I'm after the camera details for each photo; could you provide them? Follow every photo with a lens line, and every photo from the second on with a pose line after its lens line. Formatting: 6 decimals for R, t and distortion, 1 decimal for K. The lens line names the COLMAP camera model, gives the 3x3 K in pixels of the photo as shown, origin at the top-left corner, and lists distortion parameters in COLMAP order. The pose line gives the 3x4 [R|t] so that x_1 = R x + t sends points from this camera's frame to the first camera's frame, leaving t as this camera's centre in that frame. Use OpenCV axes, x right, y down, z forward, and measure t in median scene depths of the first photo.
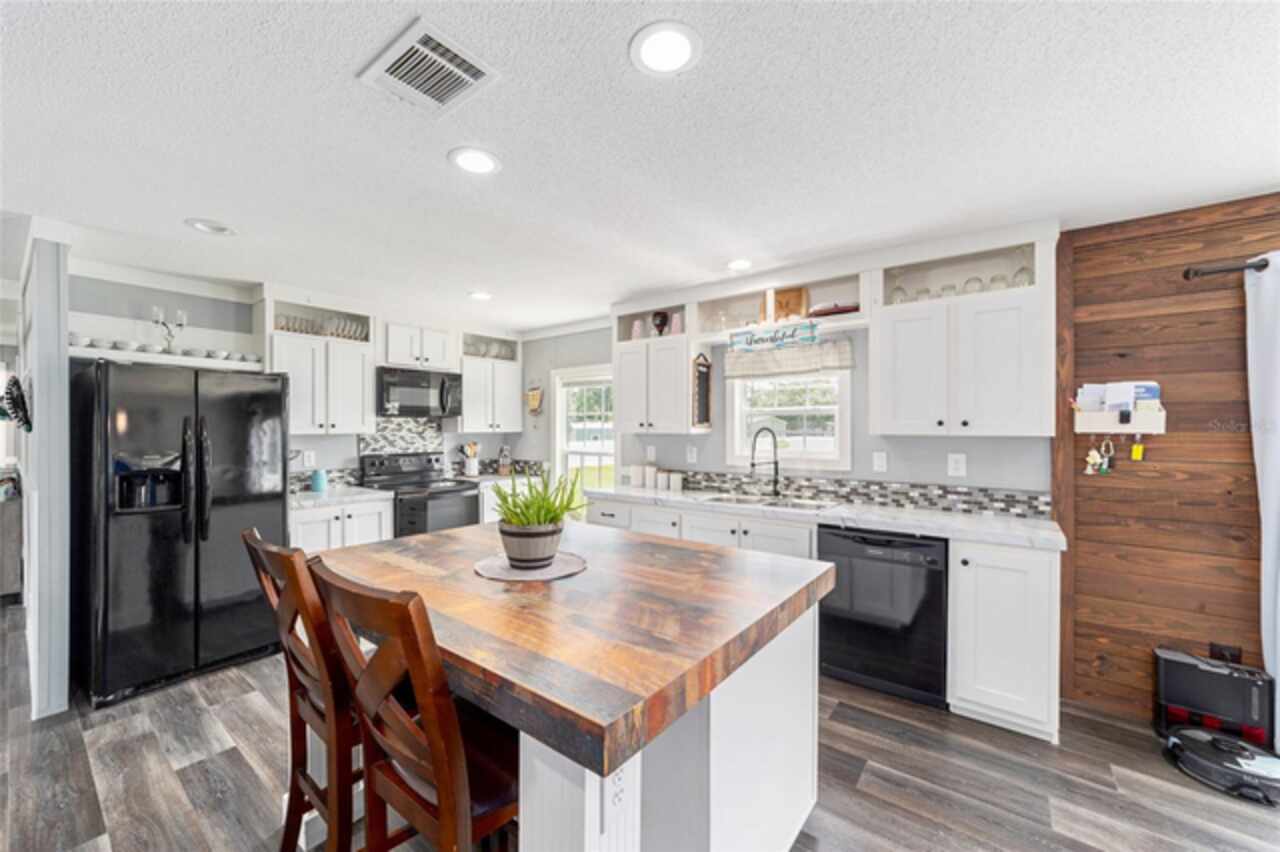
lens RADIAL K [[493.4, 0, 636.8], [0, 493.4, 430.9], [0, 0, 1]] dist [-0.009563, 0.005753]
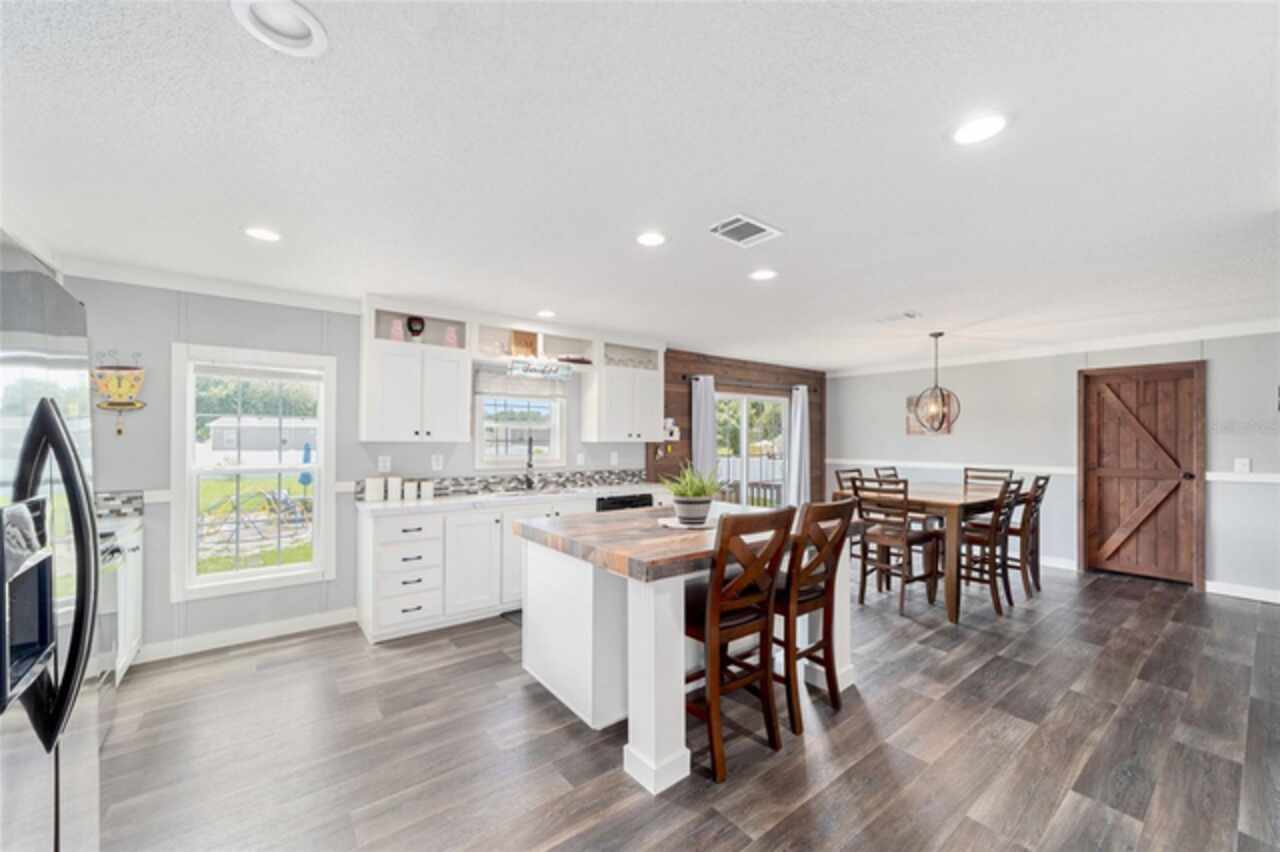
lens RADIAL K [[493.4, 0, 633.5], [0, 493.4, 436.8], [0, 0, 1]] dist [-0.009563, 0.005753]
pose [[0.256968, 0.004375, 0.966410, -1.175037], [-0.001417, 0.999990, -0.004151, -0.002655], [-0.966419, -0.000302, 0.256972, 0.507774]]
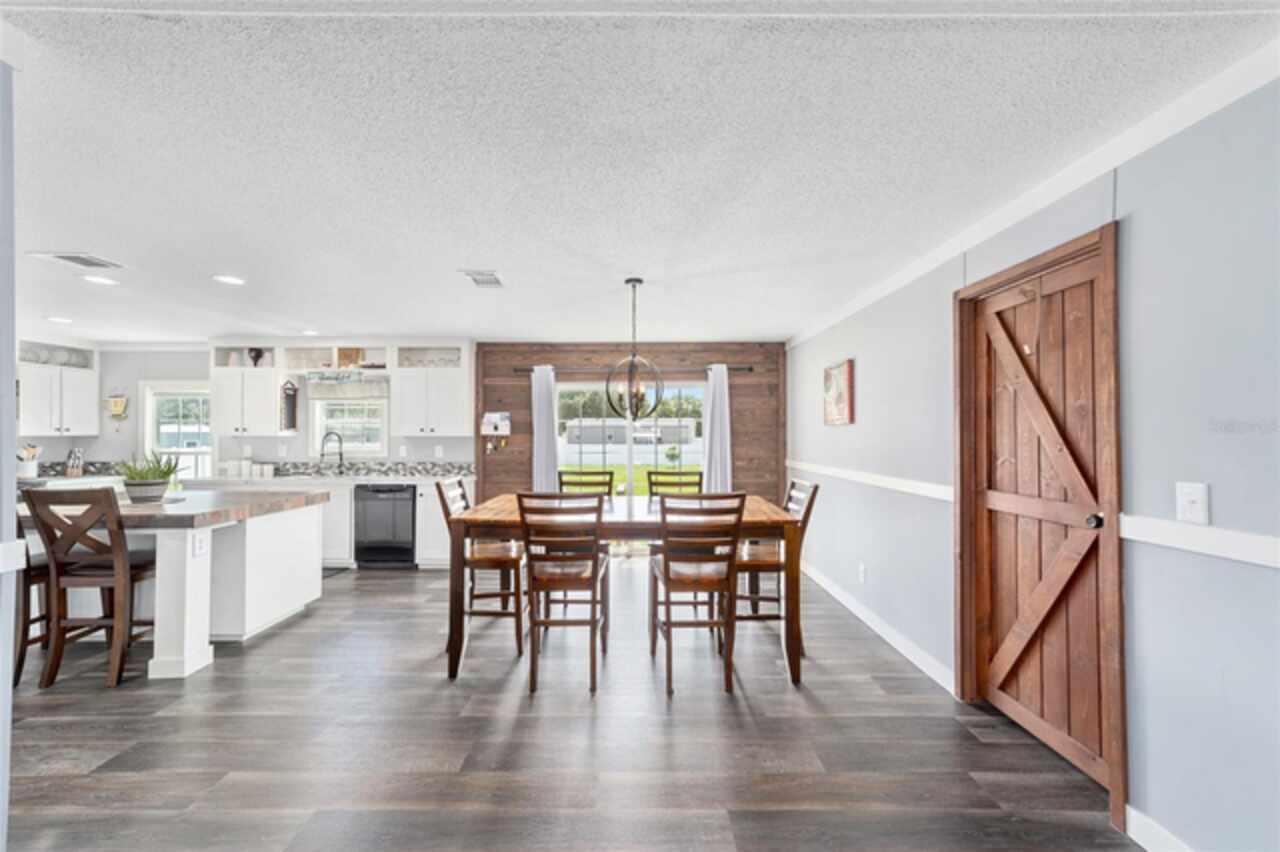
lens RADIAL K [[493.4, 0, 637.4], [0, 493.4, 428.3], [0, 0, 1]] dist [-0.009563, 0.005753]
pose [[0.795617, 0.007164, 0.605758, 0.100313], [0.001065, 0.999912, -0.013224, 0.004326], [-0.605800, 0.011167, 0.795539, -1.121376]]
